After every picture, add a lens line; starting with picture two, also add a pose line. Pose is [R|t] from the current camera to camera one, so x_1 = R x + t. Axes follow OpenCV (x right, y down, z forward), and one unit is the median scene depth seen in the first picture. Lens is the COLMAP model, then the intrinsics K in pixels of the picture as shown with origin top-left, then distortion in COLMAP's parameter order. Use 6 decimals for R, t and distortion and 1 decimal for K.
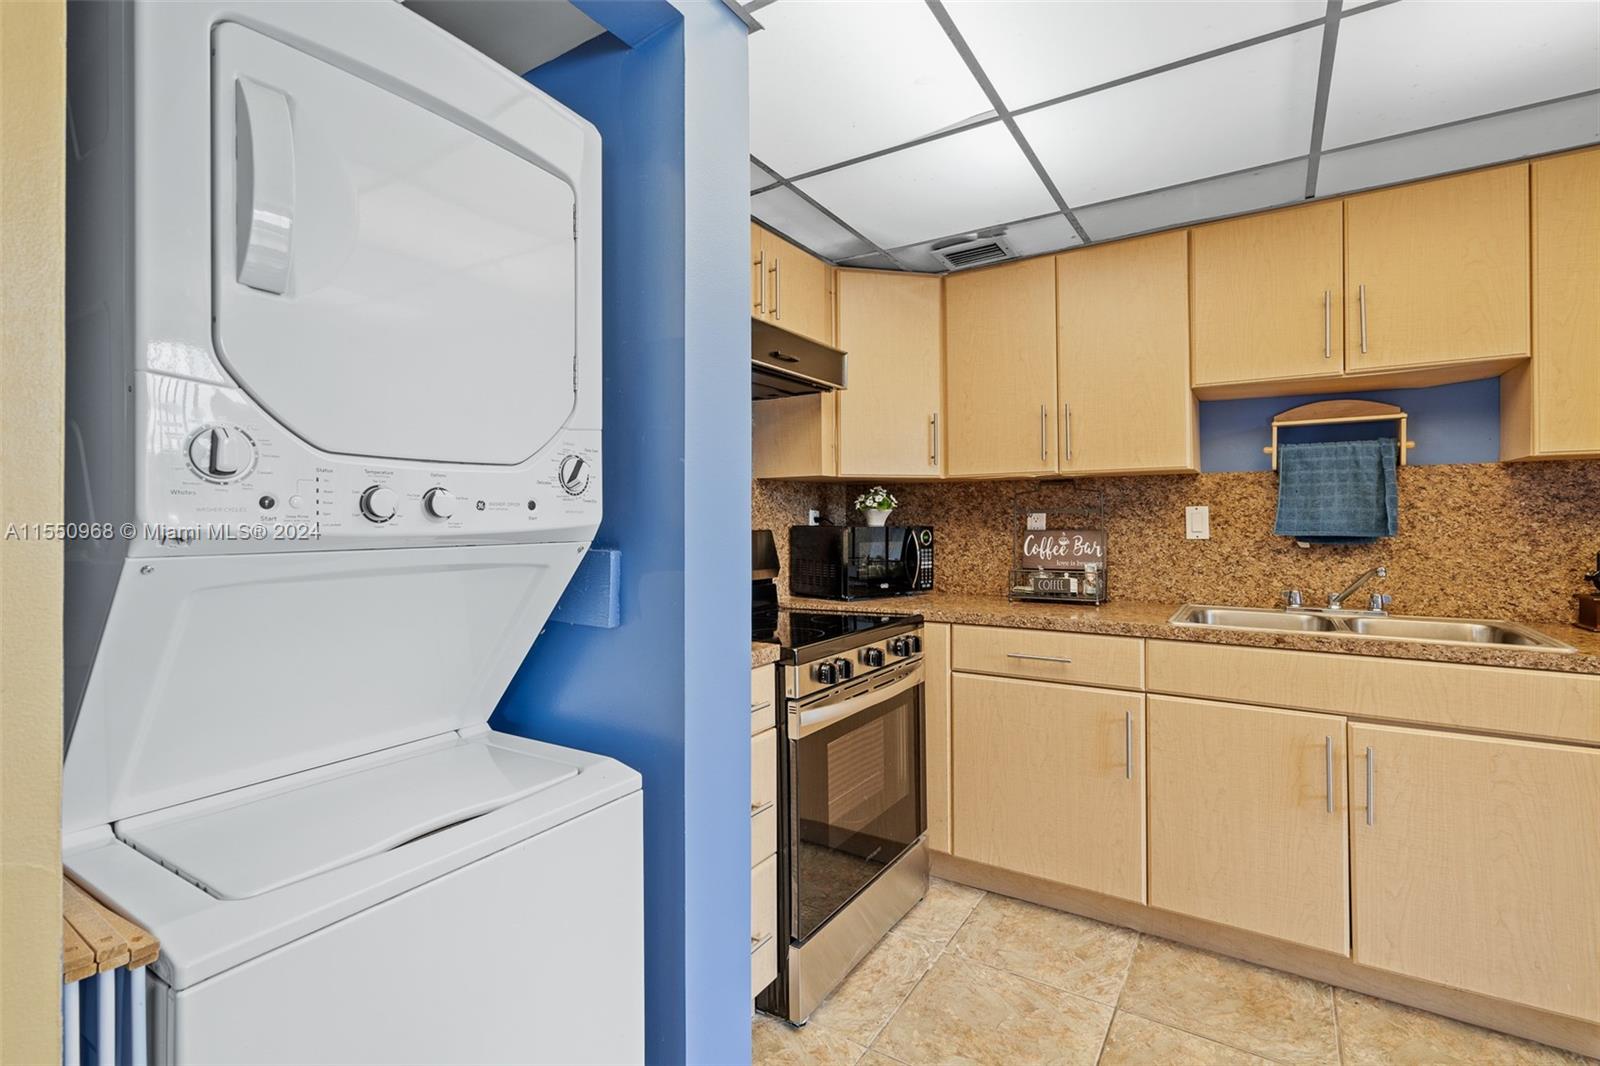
lens RADIAL K [[732.6, 0, 790.1], [0, 732.6, 516.9], [0, 0, 1]] dist [-0.005242, 0.003247]
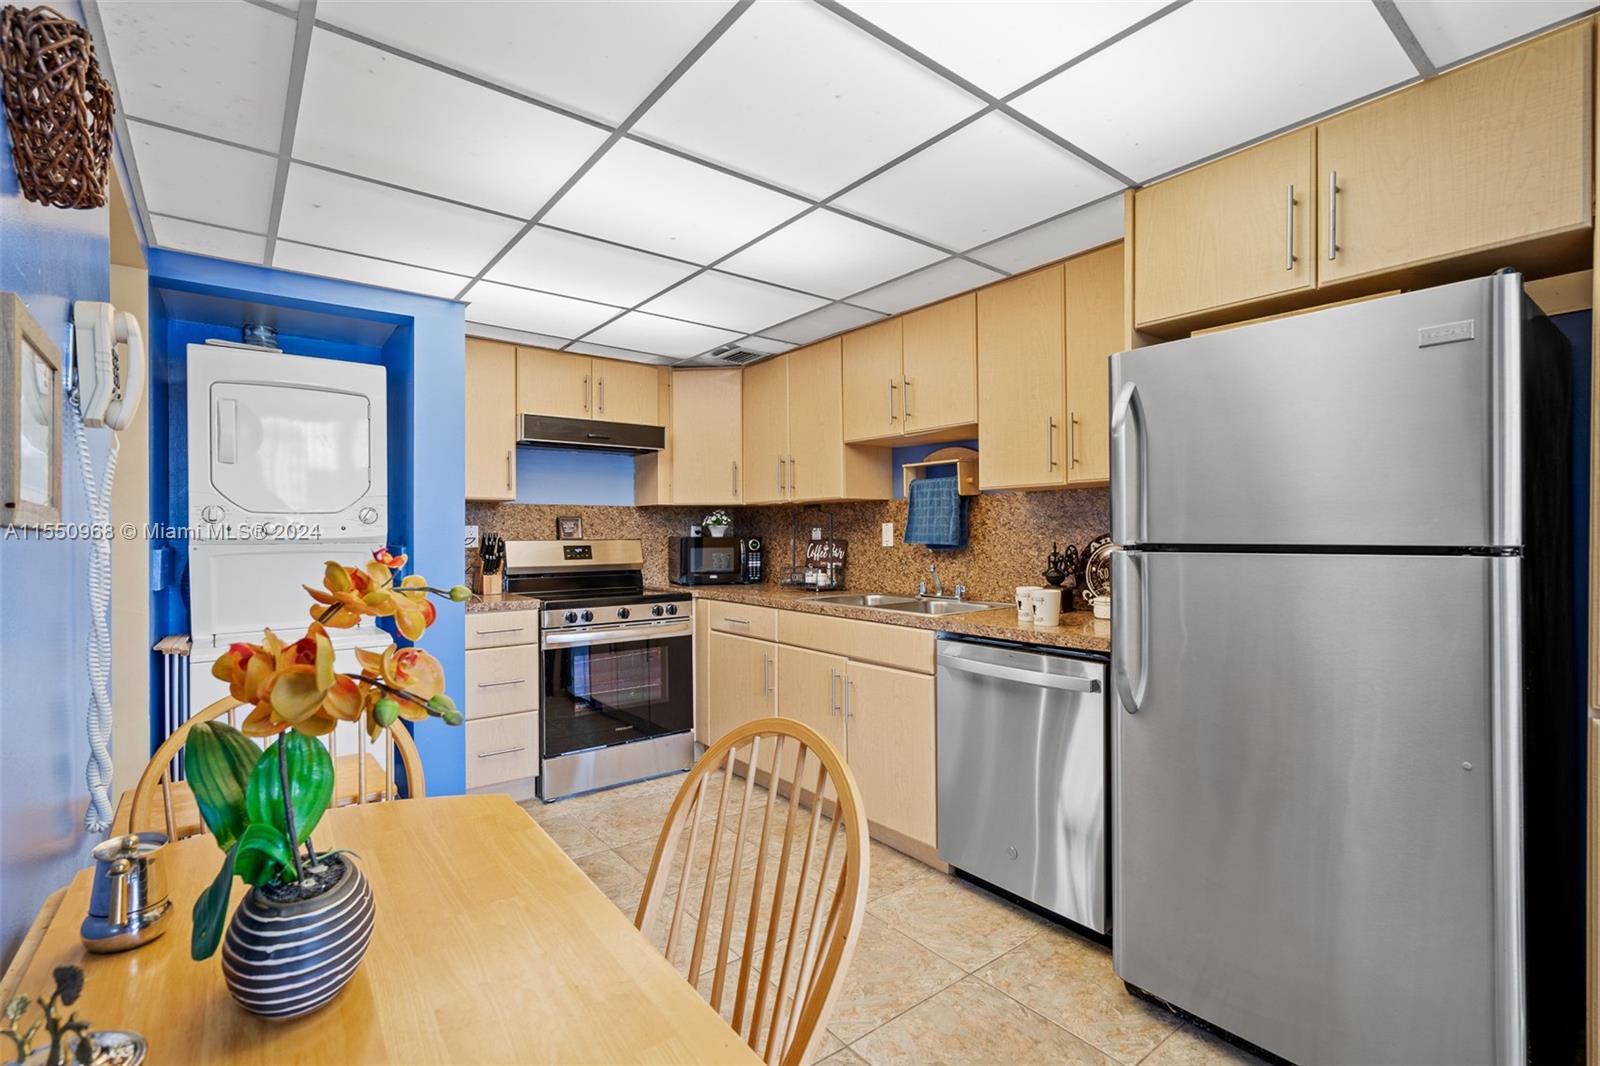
lens RADIAL K [[732.6, 0, 788.1], [0, 732.6, 532.5], [0, 0, 1]] dist [-0.005242, 0.003247]
pose [[0.942128, -0.000790, -0.335253, 0.961849], [0.002907, 0.999979, 0.005810, -0.006013], [0.335241, -0.006448, 0.942110, -0.442632]]
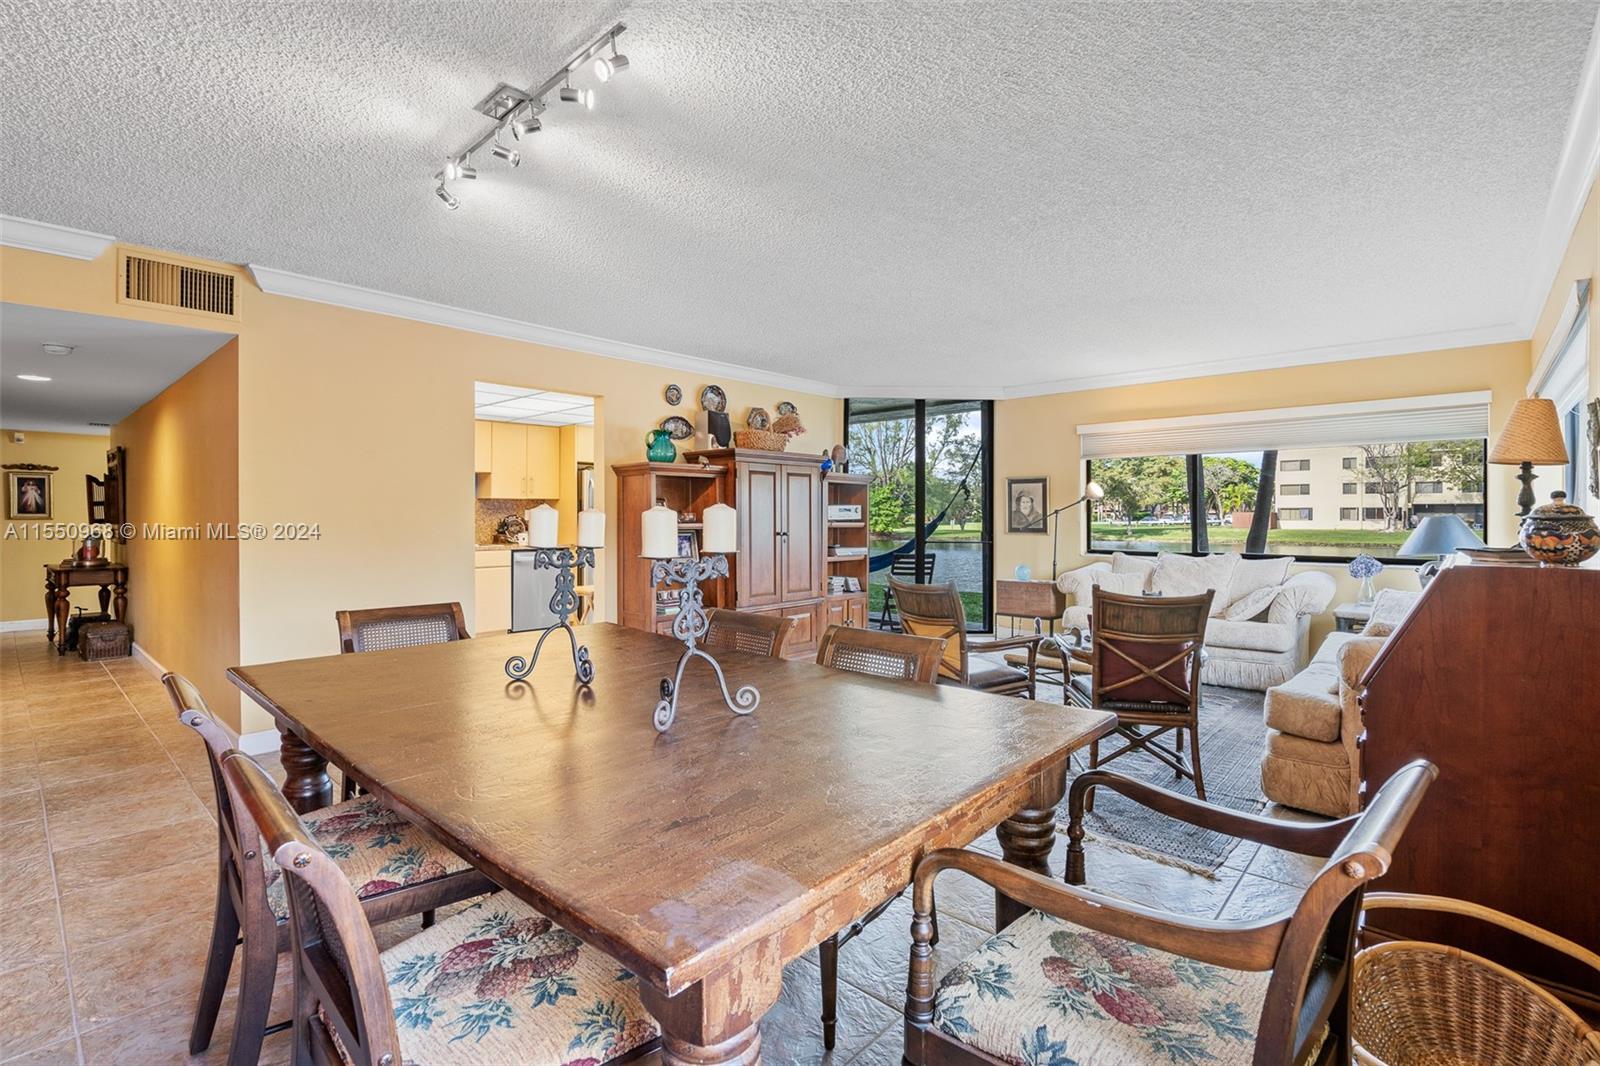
lens RADIAL K [[732.6, 0, 793.7], [0, 732.6, 521.3], [0, 0, 1]] dist [-0.005242, 0.003247]
pose [[0.160689, -0.002676, 0.987002, -2.151218], [-0.007045, 0.999968, 0.003858, 0.009755], [-0.986980, -0.007573, 0.160665, -1.017691]]
